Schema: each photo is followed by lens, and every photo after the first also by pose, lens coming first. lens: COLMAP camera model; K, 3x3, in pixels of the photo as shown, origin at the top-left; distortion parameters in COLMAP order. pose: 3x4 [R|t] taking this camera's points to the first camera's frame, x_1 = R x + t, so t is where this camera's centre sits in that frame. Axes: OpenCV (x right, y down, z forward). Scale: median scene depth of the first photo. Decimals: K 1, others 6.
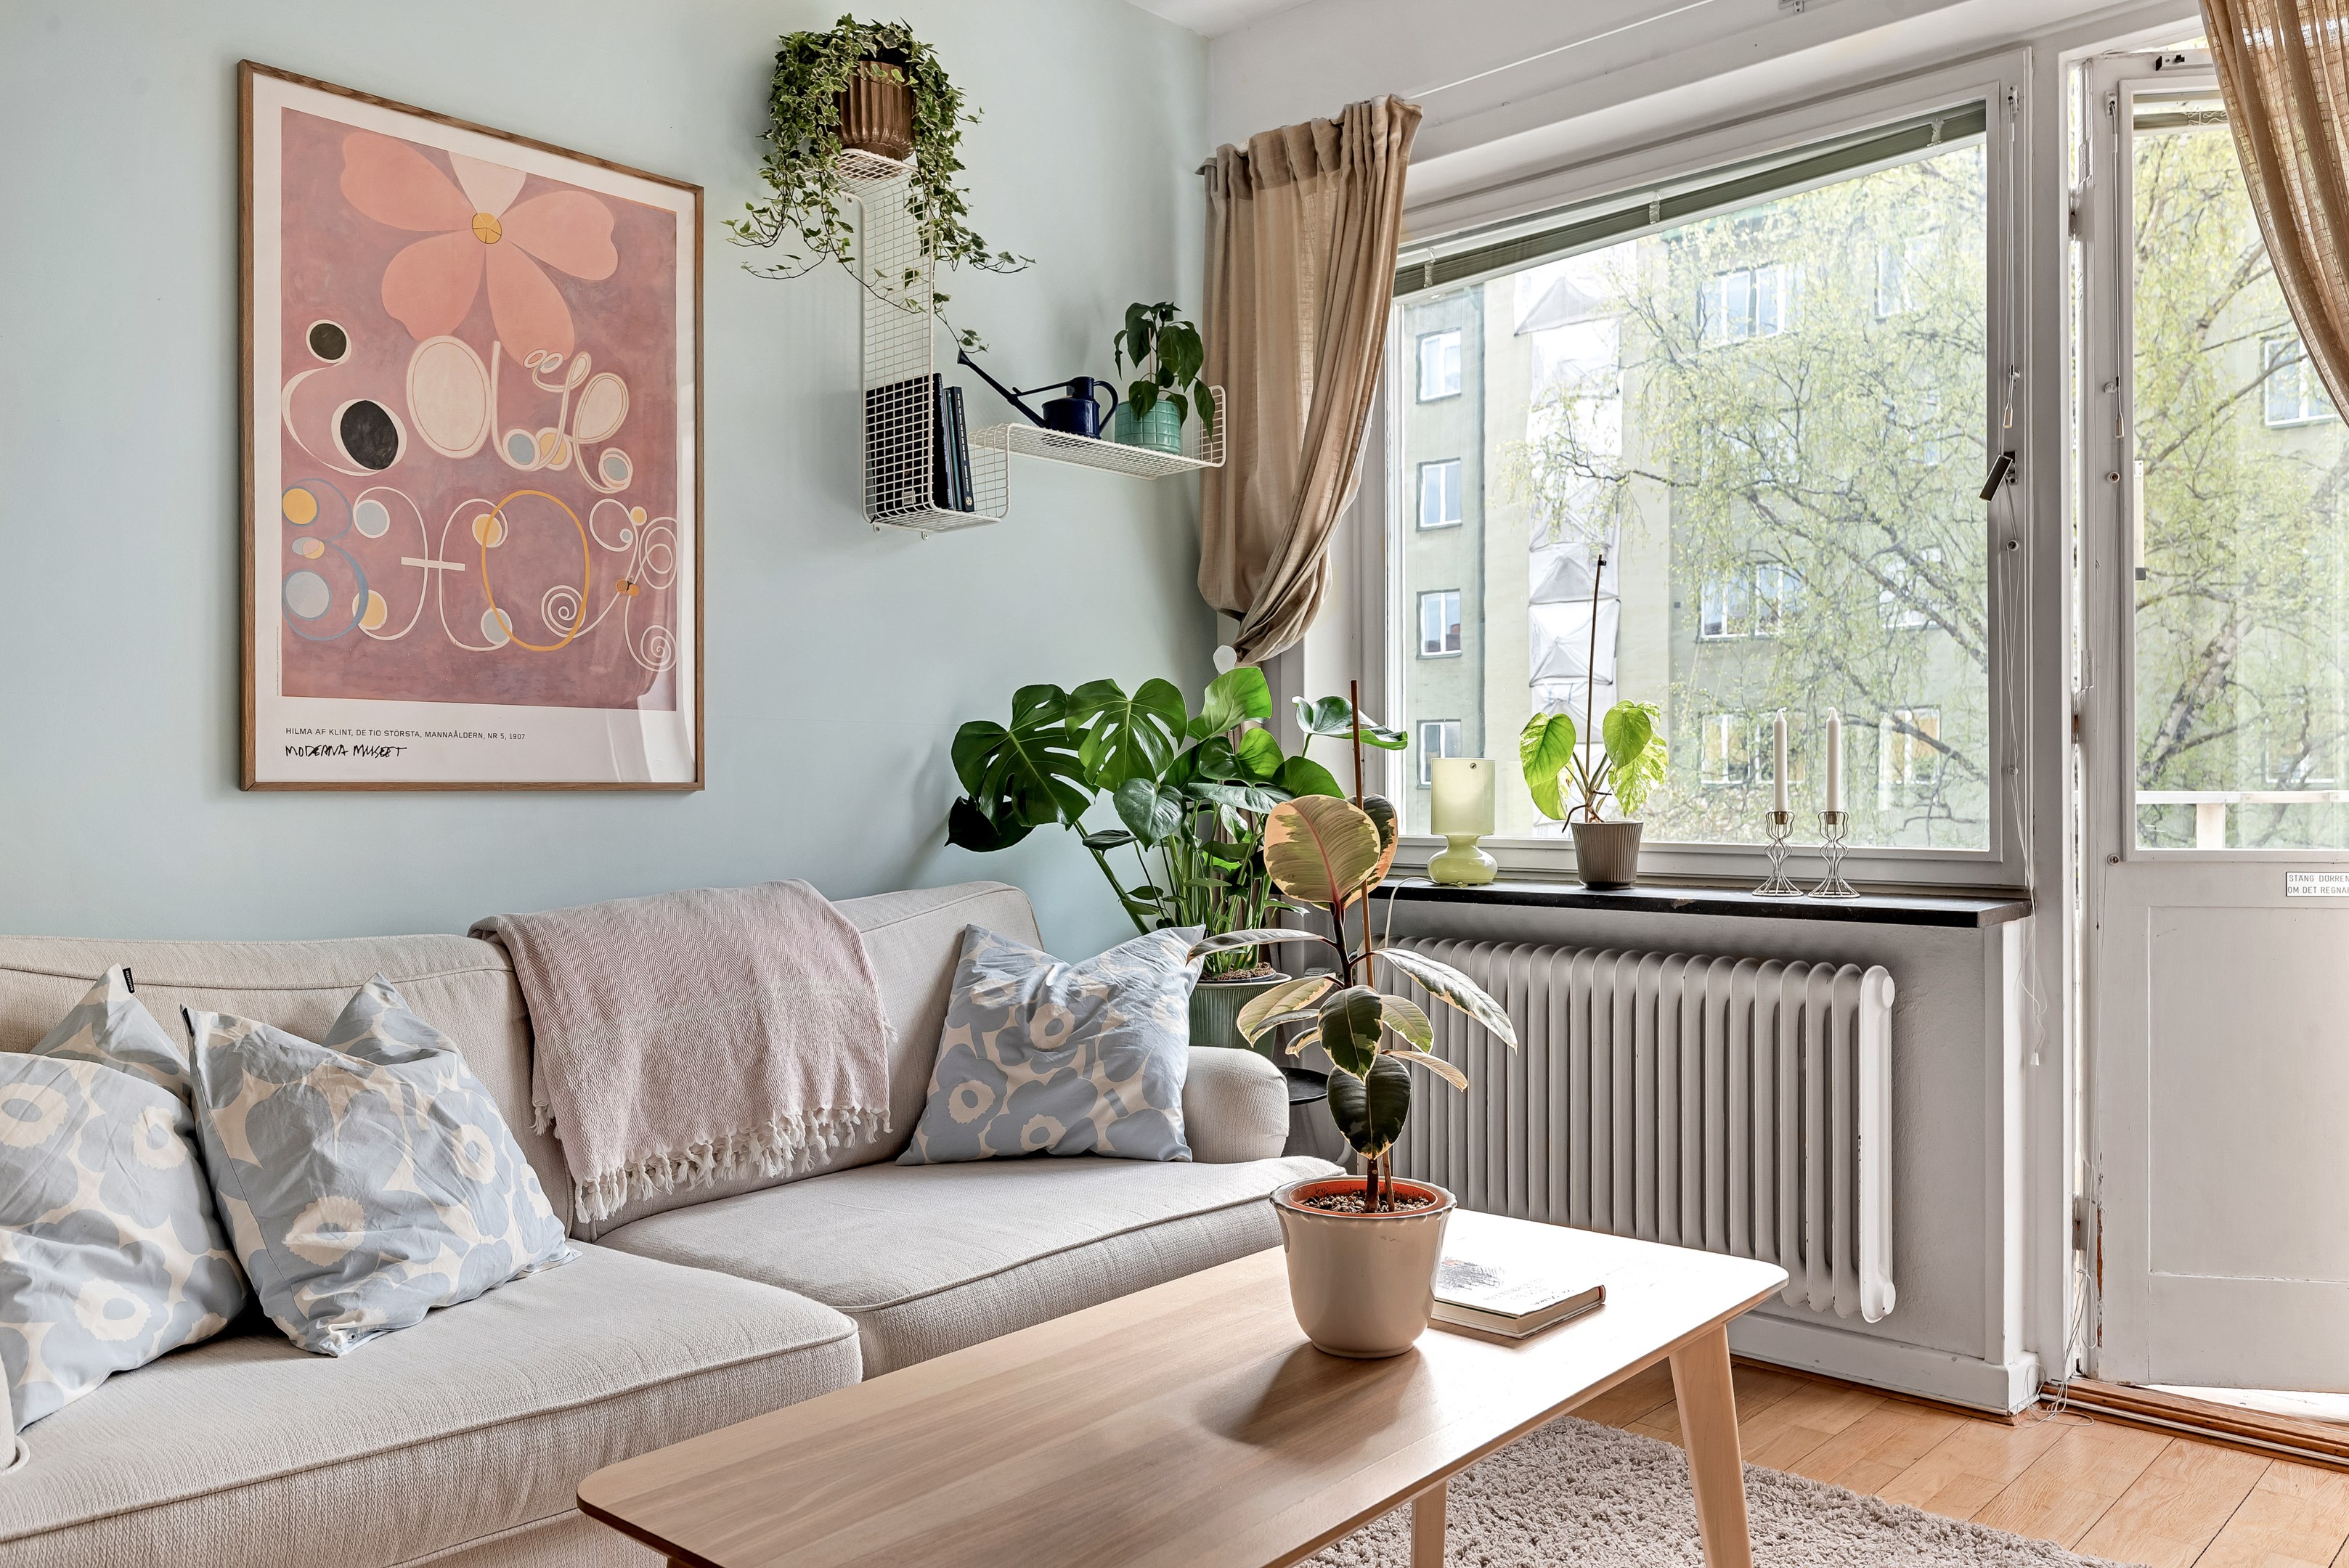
lens RADIAL K [[1757.9, 0, 1206.0], [0, 1757.9, 784.9], [0, 0, 1]] dist [-0.002915, 0.001047]
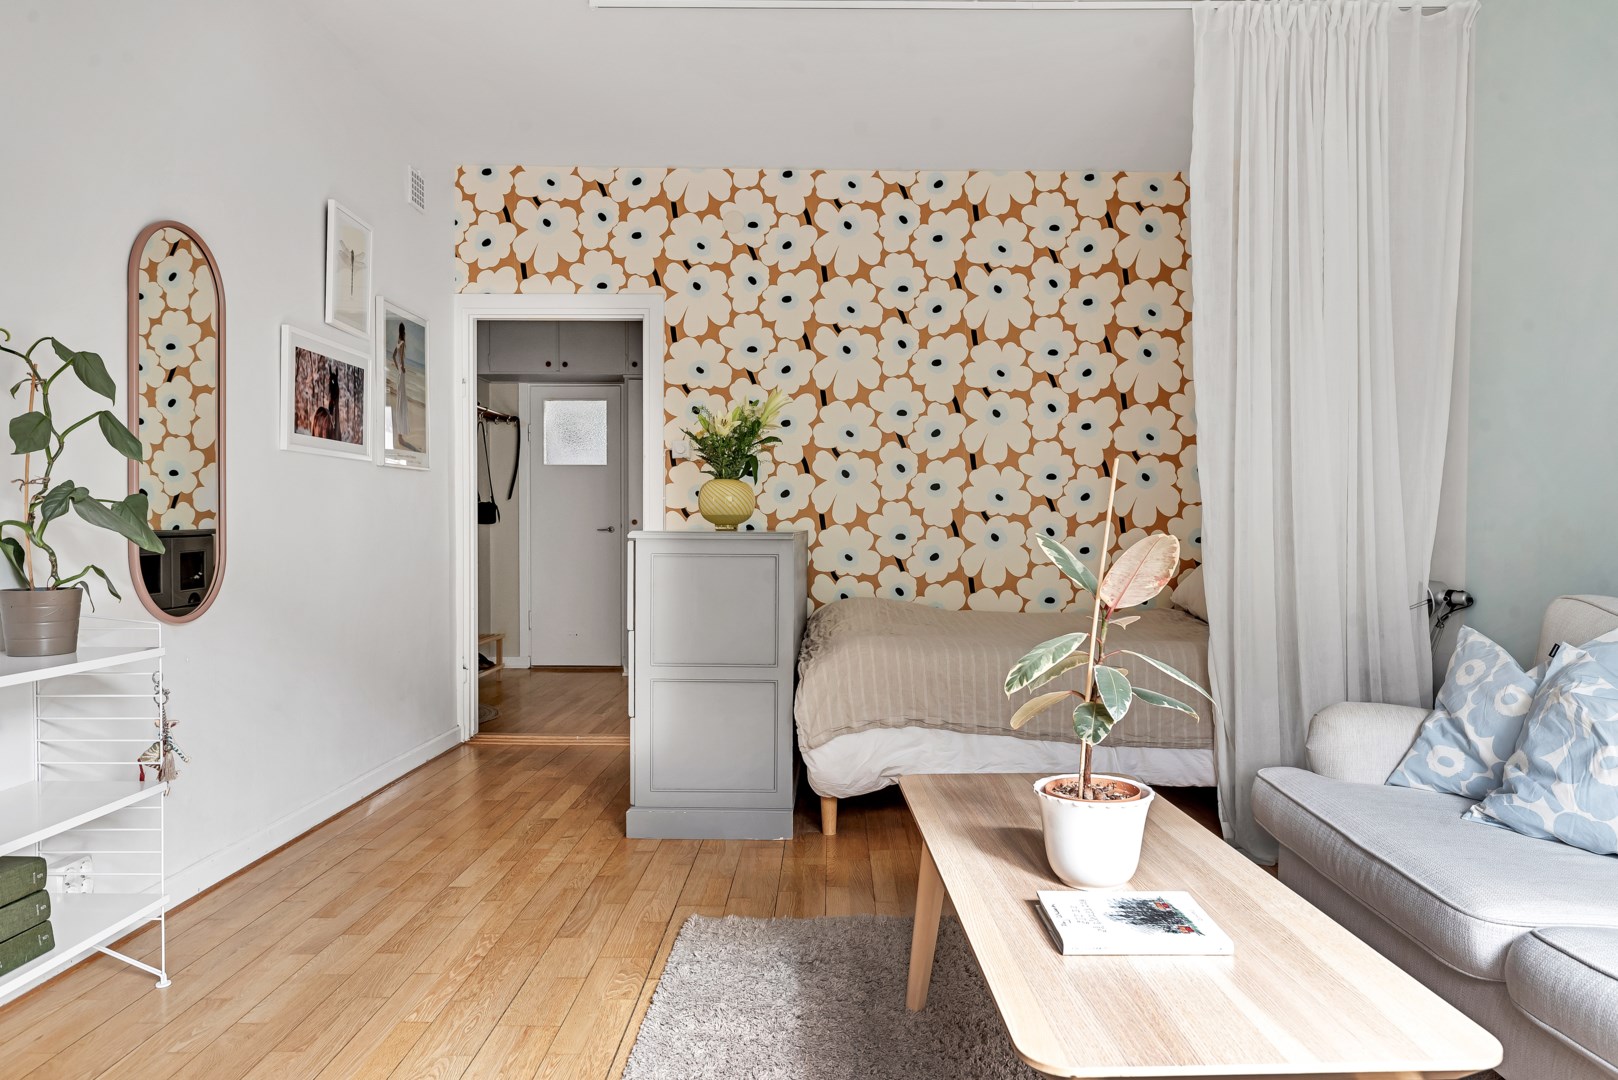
lens RADIAL K [[1003.4, 0, 814.6], [0, 1003.4, 545.4], [0, 0, 1]] dist [-0.002836, -0.000722]
pose [[-0.748599, 0.017938, -0.662780, 0.497371], [0.006600, 0.999786, 0.019604, -0.004130], [0.662990, 0.010301, -0.748557, 0.857857]]
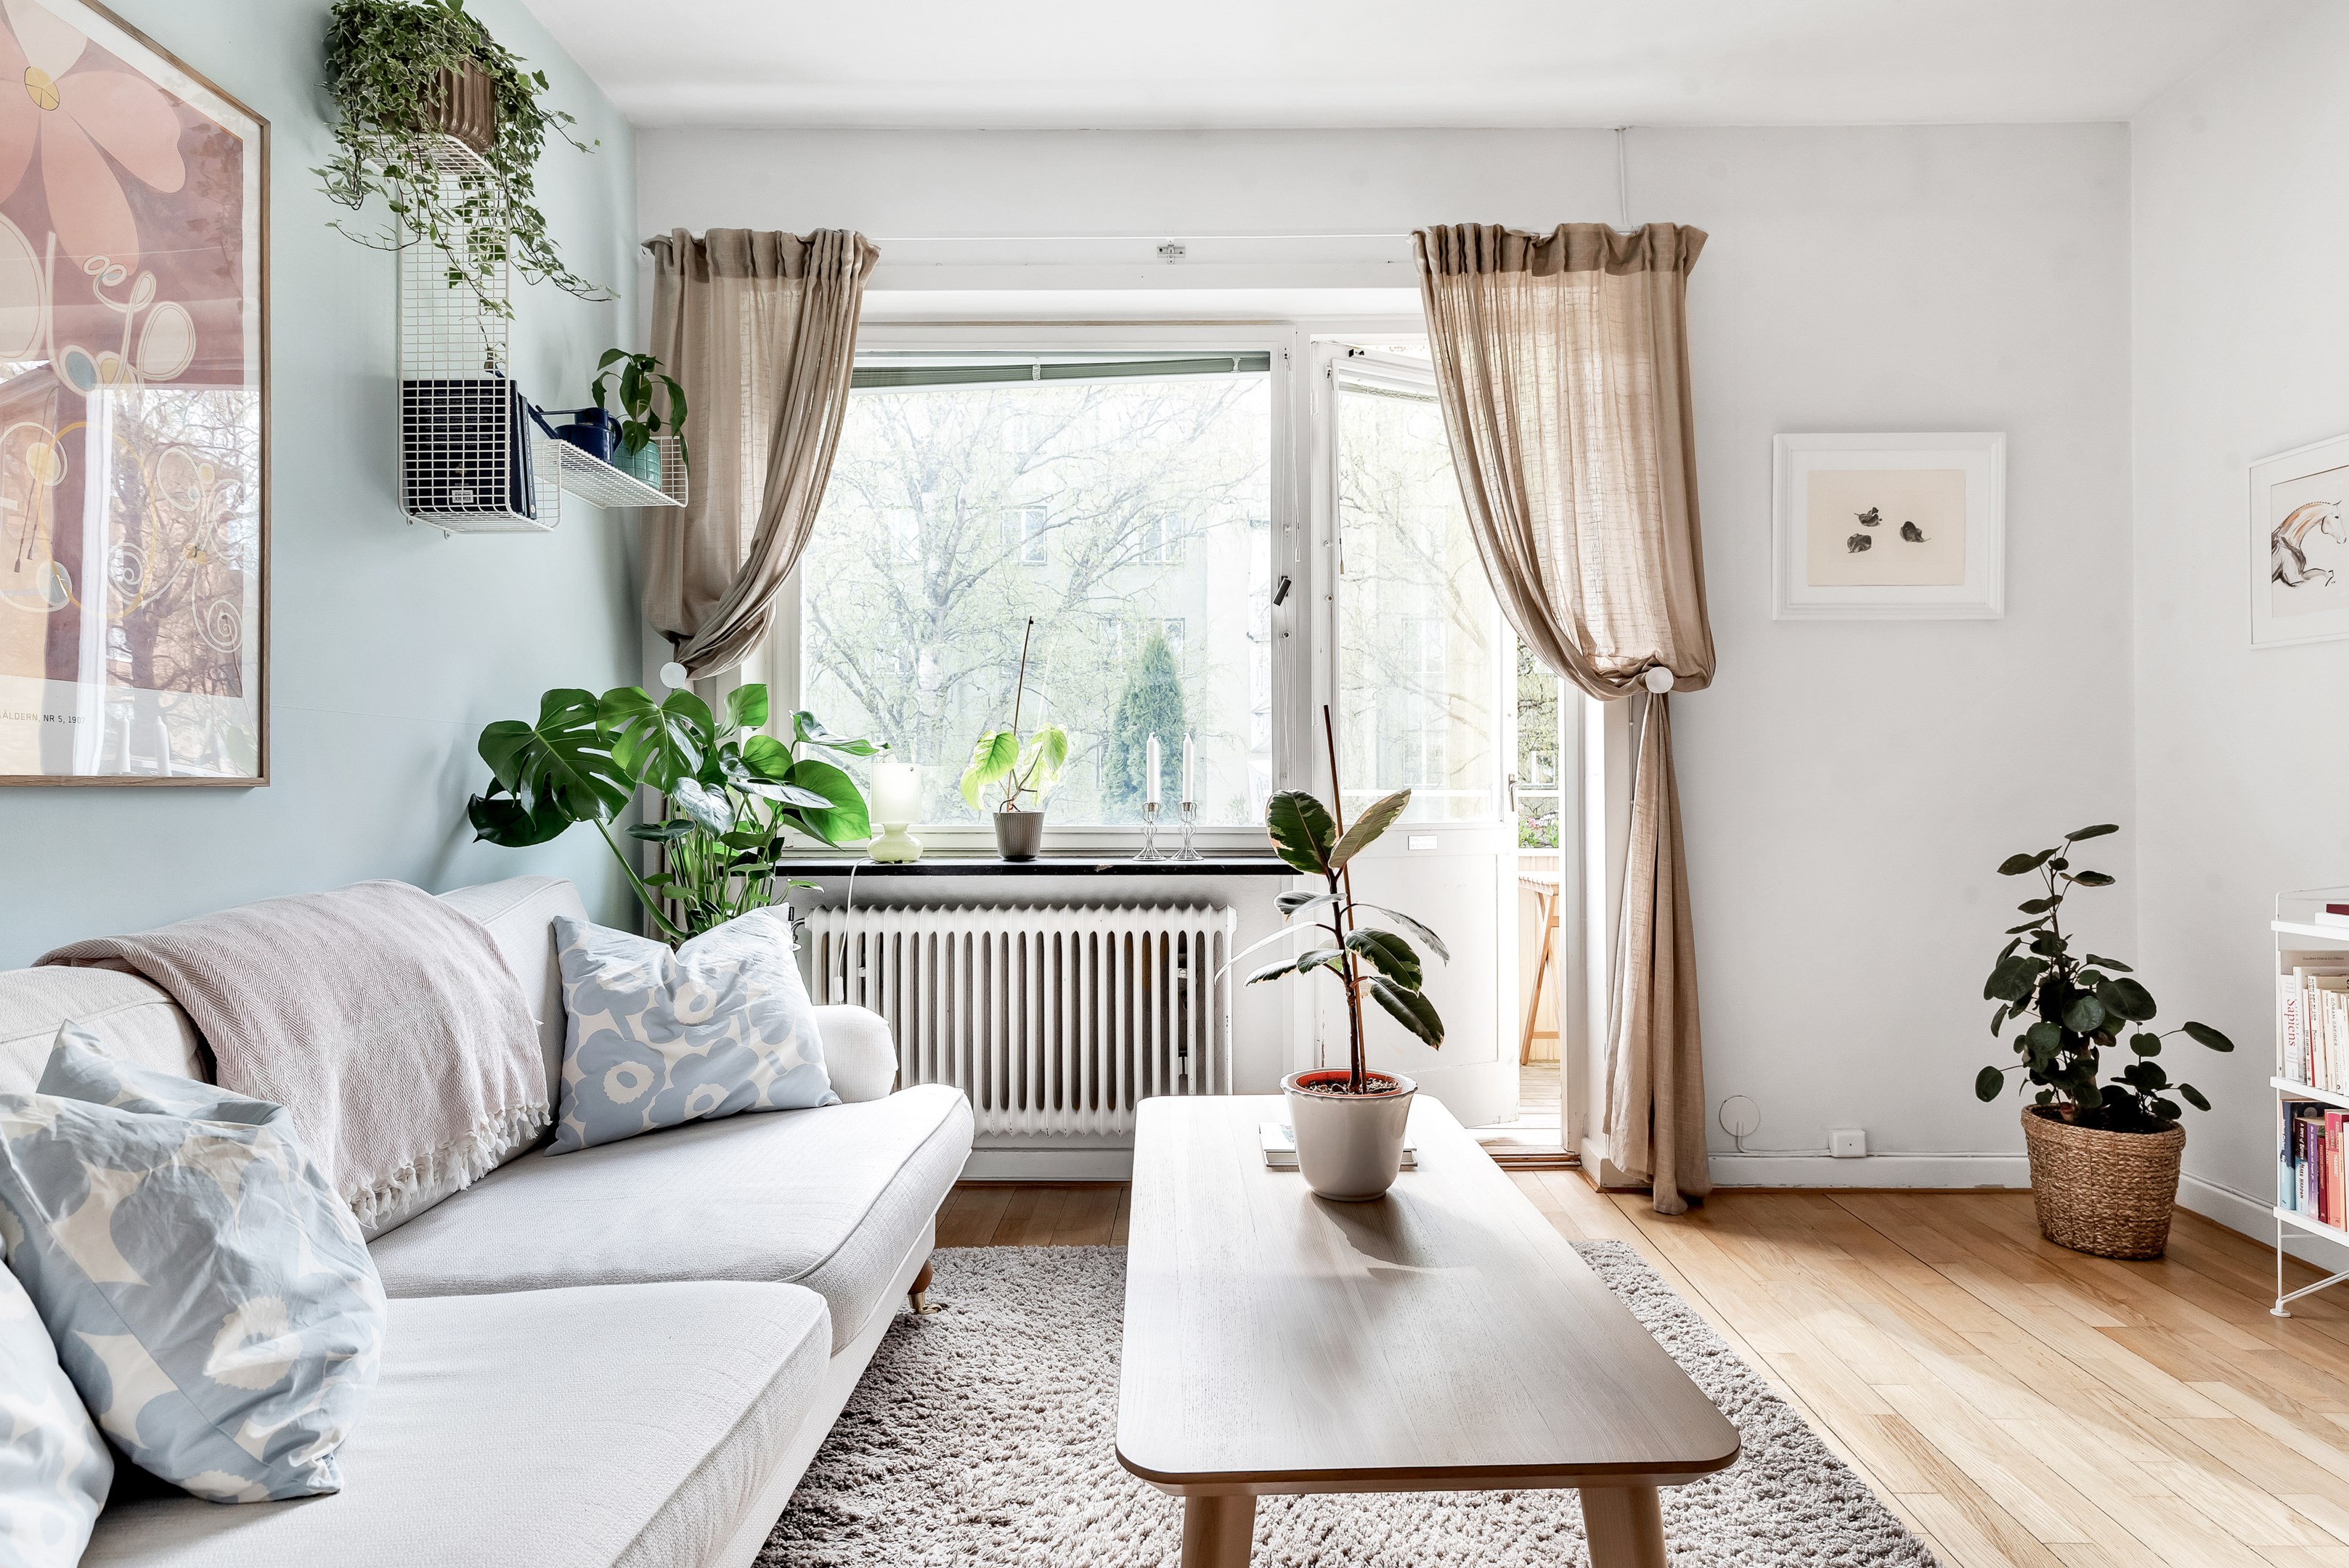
lens RADIAL K [[1274.9, 0, 1200.2], [0, 1274.9, 782.1], [0, 0, 1]] dist [0.001492, 0.001099]
pose [[0.743544, 0.004562, 0.668671, -0.375066], [-0.001900, 0.999987, -0.004709, 0.002963], [-0.668684, 0.002231, 0.743543, 0.192443]]
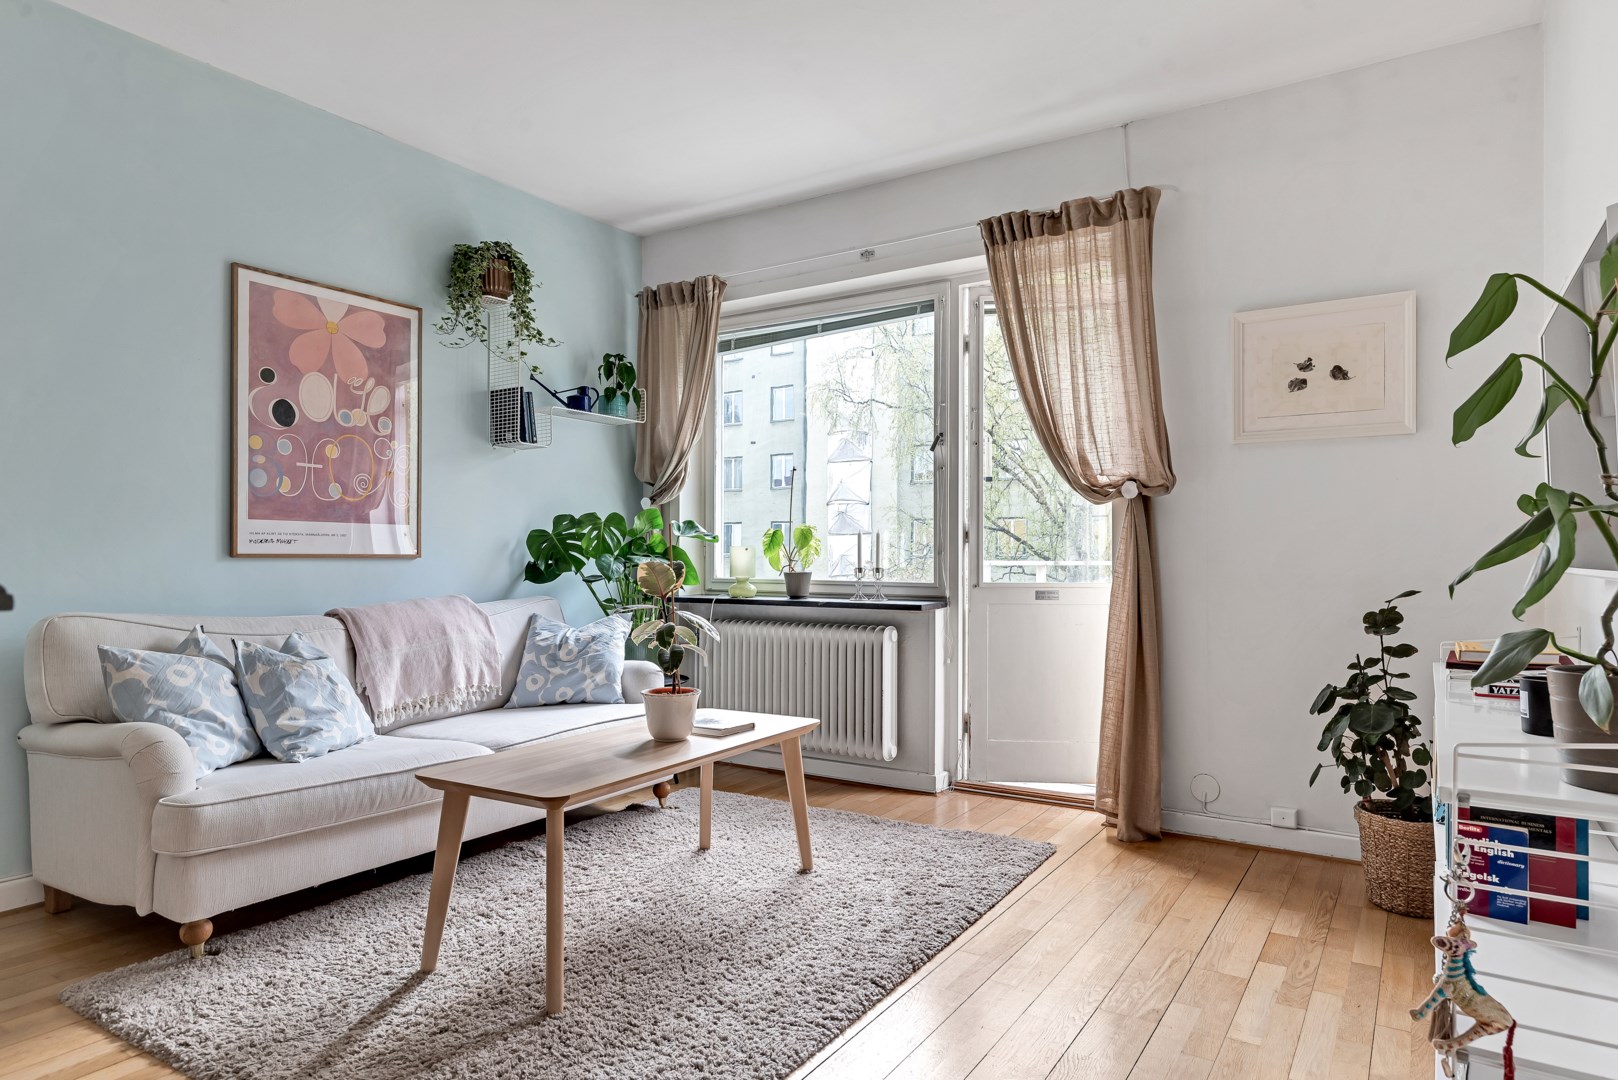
lens RADIAL K [[950.5, 0, 826.2], [0, 950.5, 551.7], [0, 0, 1]] dist [0.000687, 0.000315]
pose [[0.985014, 0.005912, 0.172375, 0.038771], [-0.005316, 0.999978, -0.003921, -0.003176], [-0.172395, 0.002946, 0.985024, -0.390660]]
